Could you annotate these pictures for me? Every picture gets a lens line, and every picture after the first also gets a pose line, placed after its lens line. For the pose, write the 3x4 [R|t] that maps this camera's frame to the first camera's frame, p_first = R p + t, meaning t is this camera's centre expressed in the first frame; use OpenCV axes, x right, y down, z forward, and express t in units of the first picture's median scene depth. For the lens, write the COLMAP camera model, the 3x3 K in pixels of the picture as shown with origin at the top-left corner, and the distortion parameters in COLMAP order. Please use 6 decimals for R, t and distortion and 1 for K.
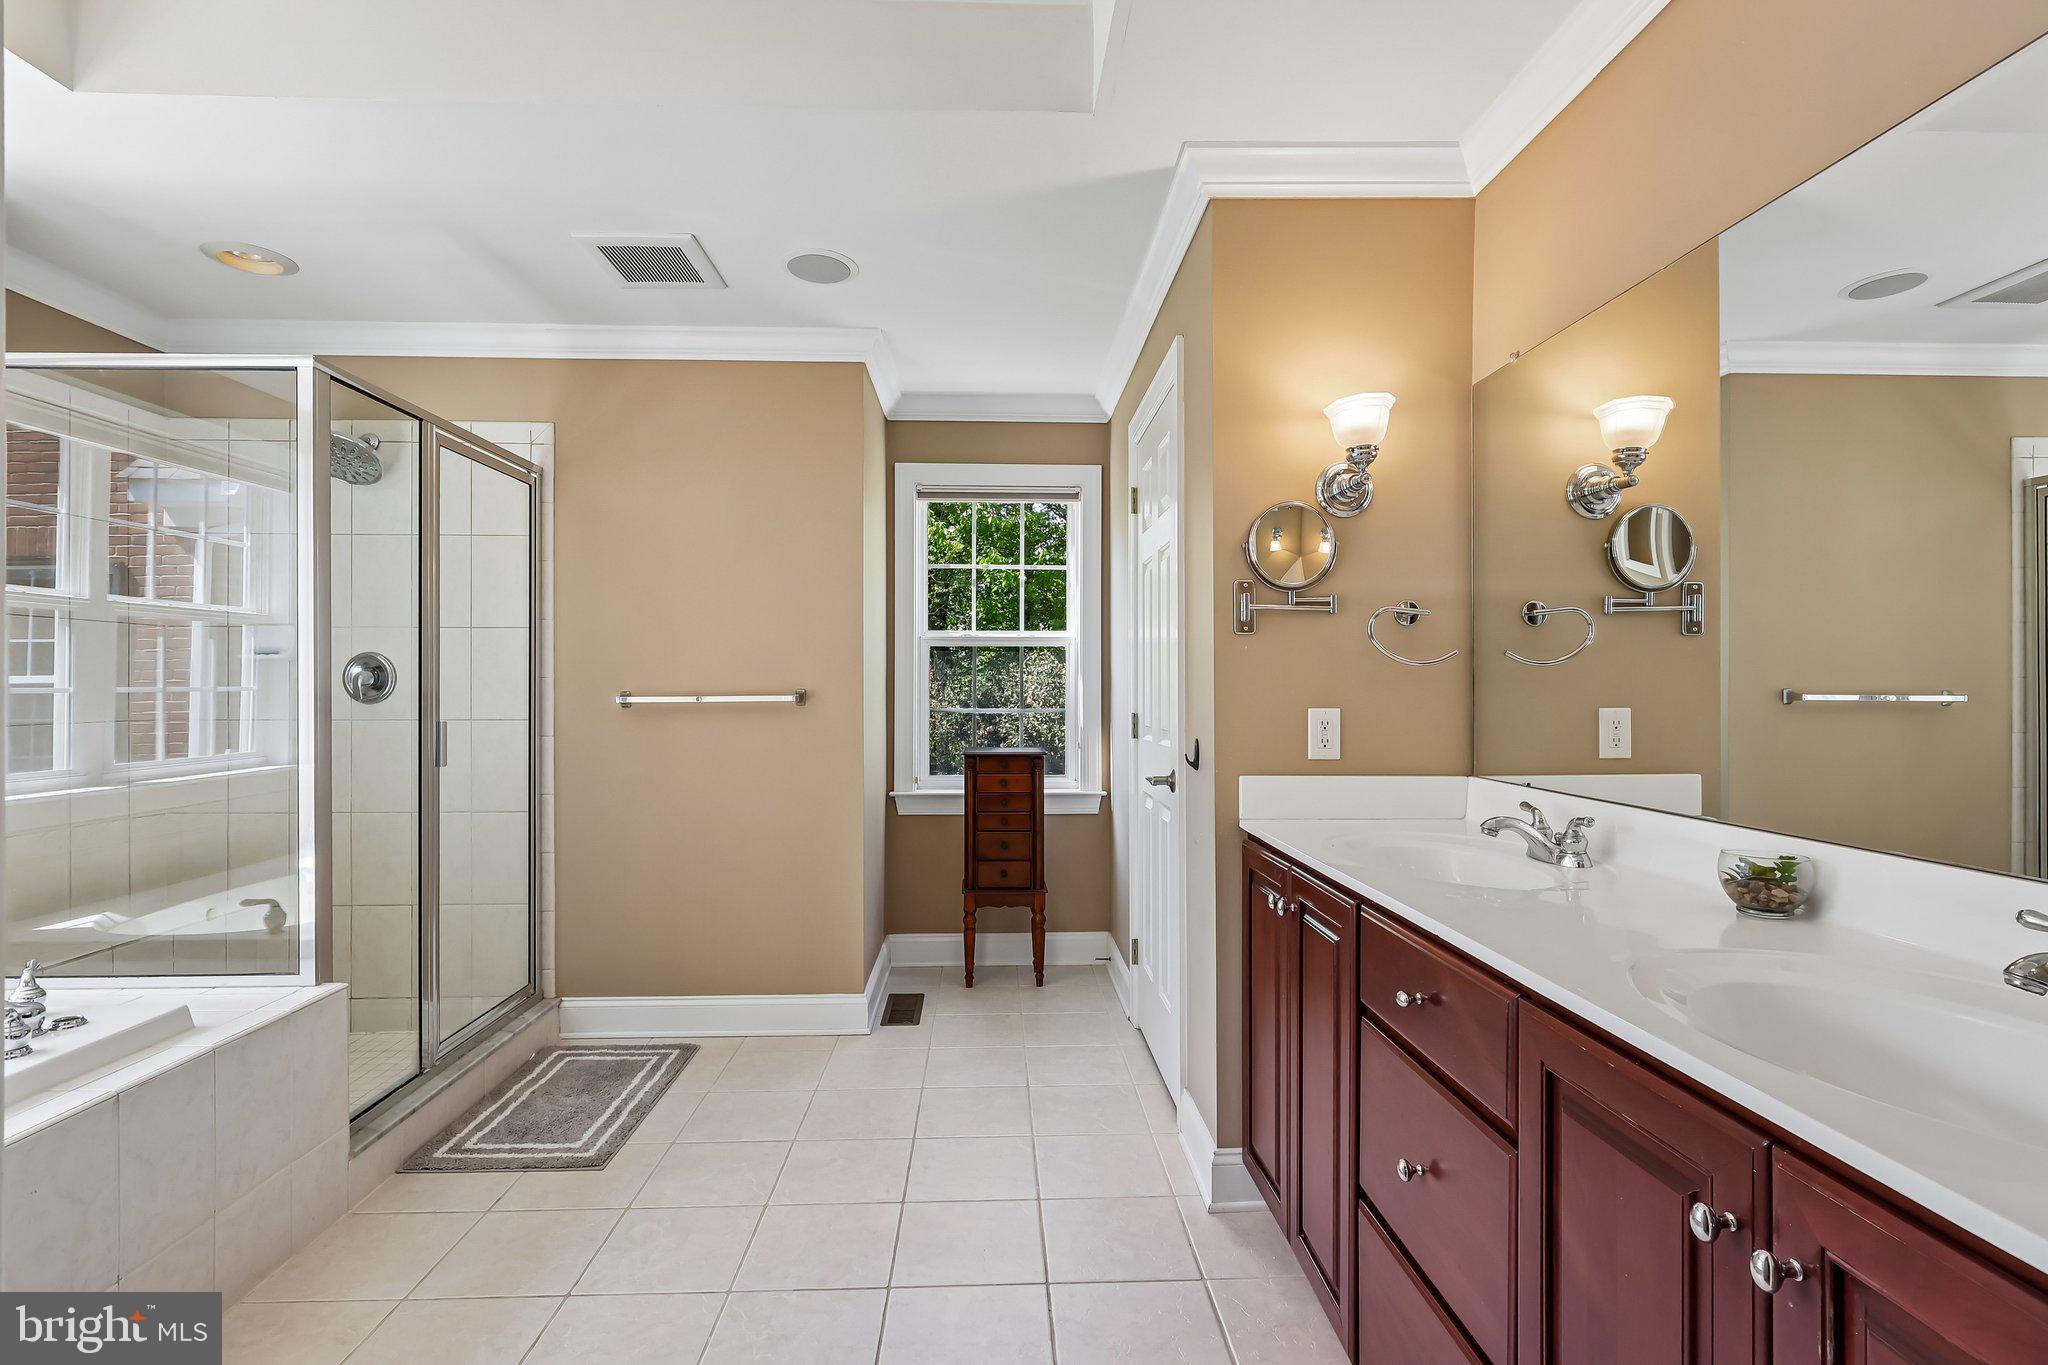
lens RADIAL K [[960.4, 0, 1018.8], [0, 960.4, 677.0], [0, 0, 1]] dist [-0.002195, 0.000195]
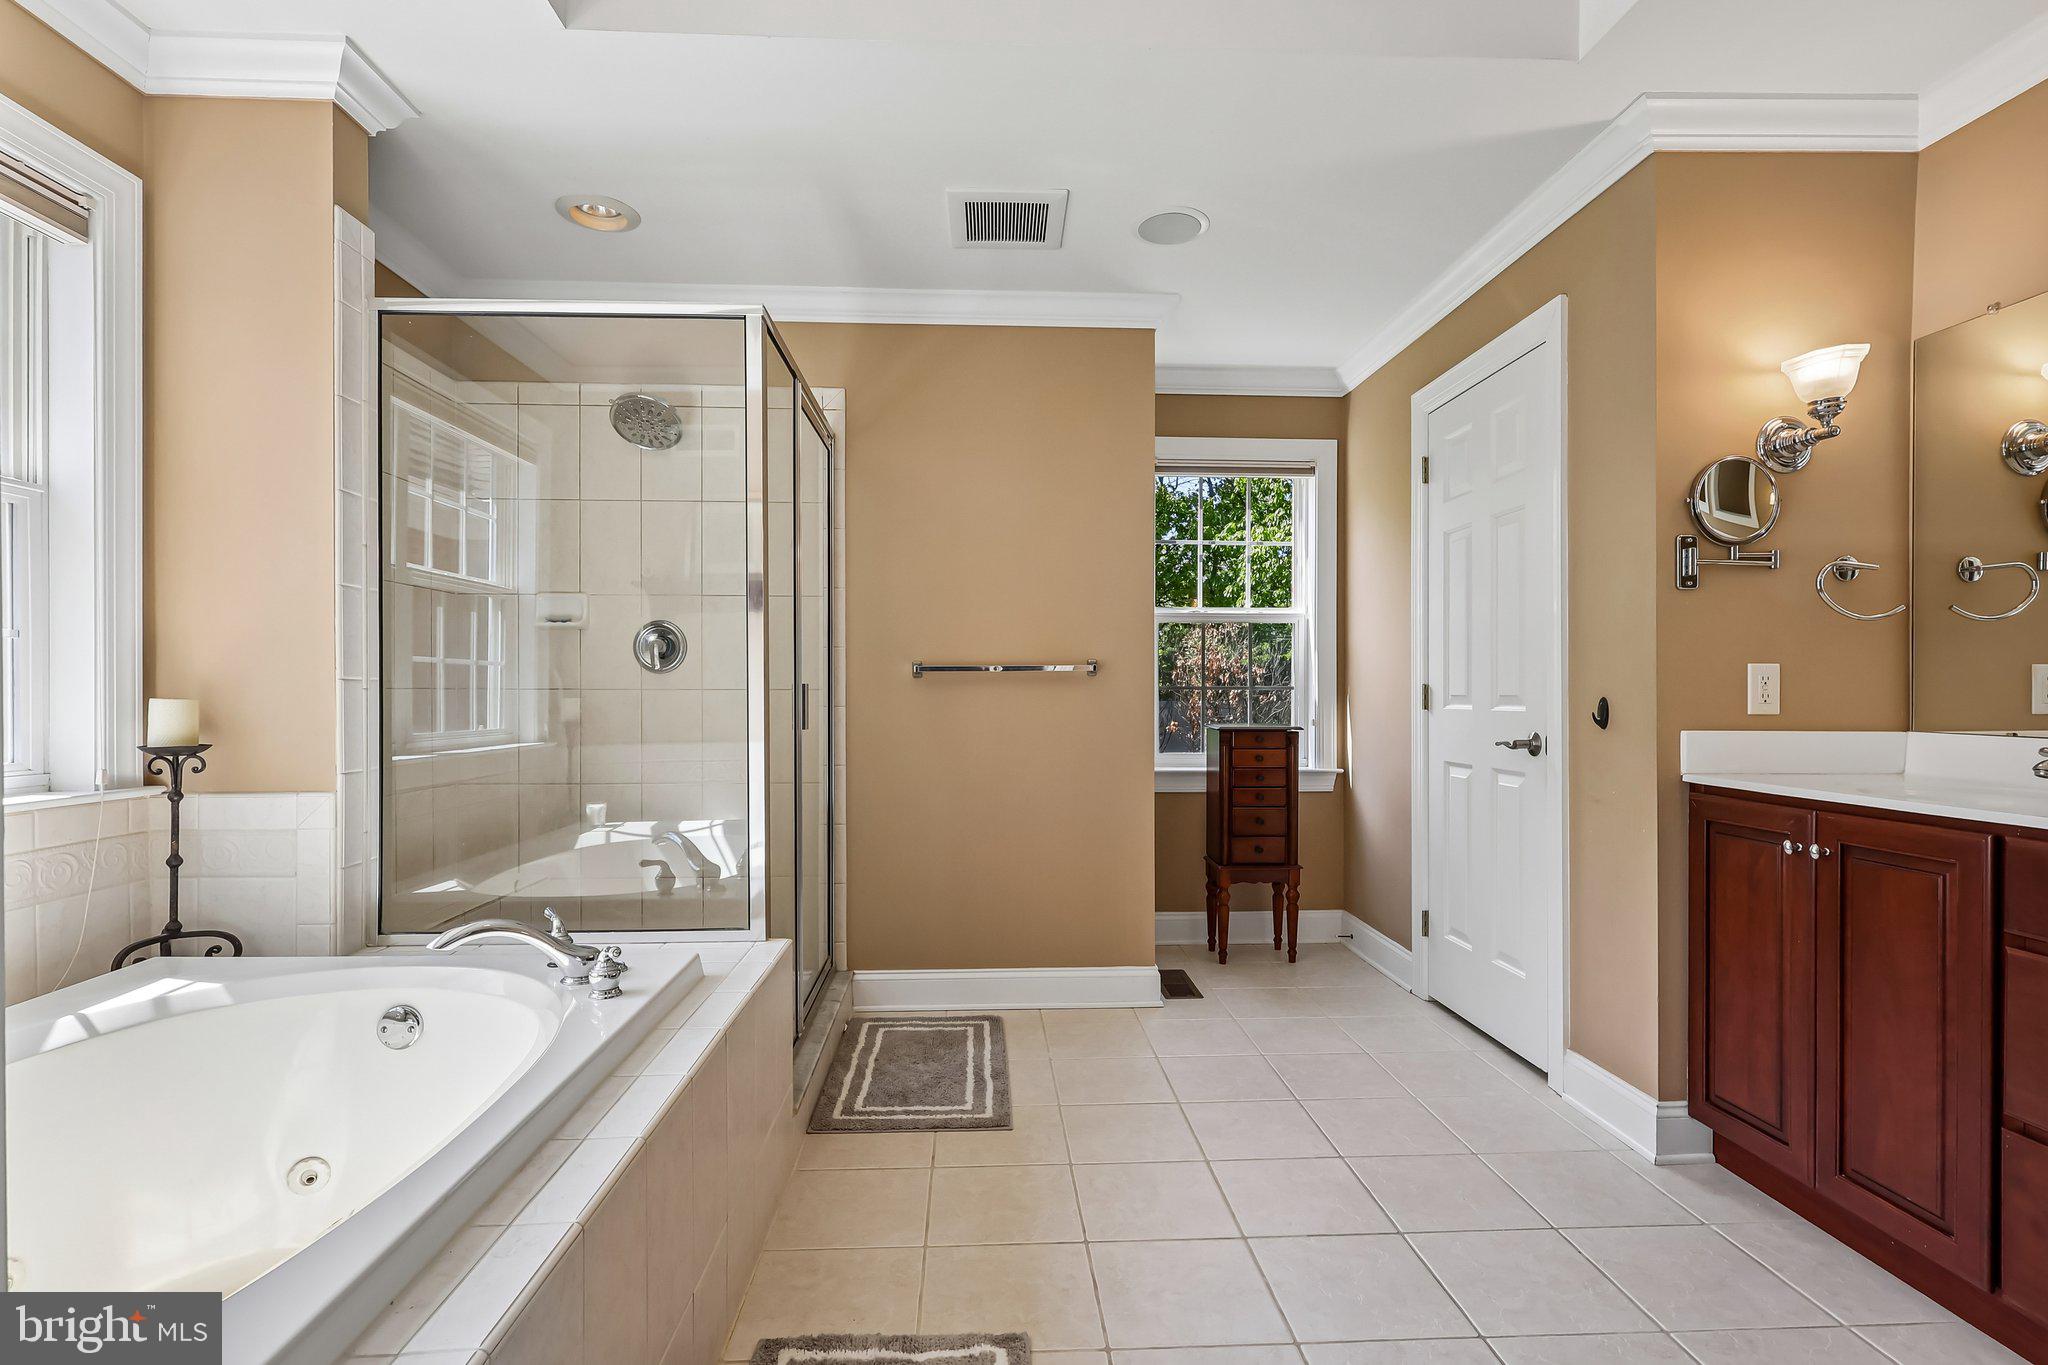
lens RADIAL K [[978.2, 0, 1020.6], [0, 978.2, 686.5], [0, 0, 1]] dist [-0.000347, -0.000100]
pose [[0.999950, 0.000650, 0.009982, -0.364664], [-0.000728, 0.999969, 0.007791, 0.038273], [-0.009976, -0.007798, 0.999920, -0.009681]]
